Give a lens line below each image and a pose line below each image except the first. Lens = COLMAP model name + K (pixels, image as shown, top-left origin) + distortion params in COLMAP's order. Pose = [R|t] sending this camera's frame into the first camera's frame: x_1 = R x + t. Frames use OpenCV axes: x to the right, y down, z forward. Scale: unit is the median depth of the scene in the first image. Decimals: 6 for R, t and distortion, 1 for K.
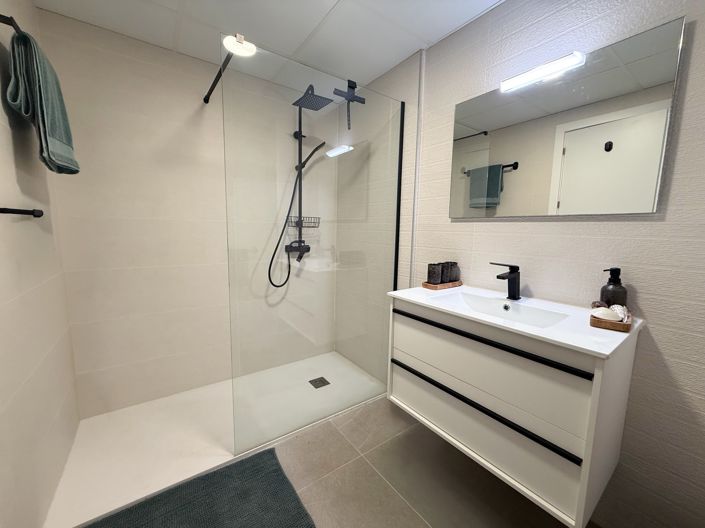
lens RADIAL K [[283.0, 0, 352.0], [0, 283.0, 264.5], [0, 0, 1]] dist [-0.003815, -0.000209]
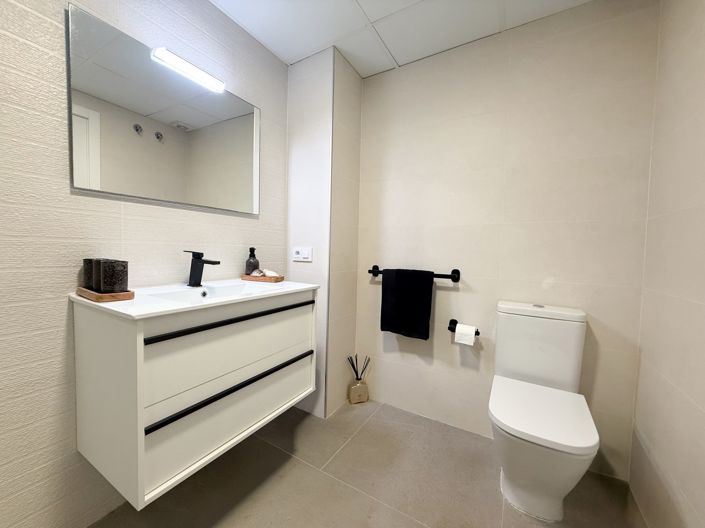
lens RADIAL K [[283.0, 0, 351.5], [0, 283.0, 261.7], [0, 0, 1]] dist [-0.003815, -0.000209]
pose [[-0.391472, -0.069527, 0.917560, -0.652056], [0.088259, 0.989707, 0.112649, -0.033067], [-0.915948, 0.125082, -0.381306, 1.009708]]
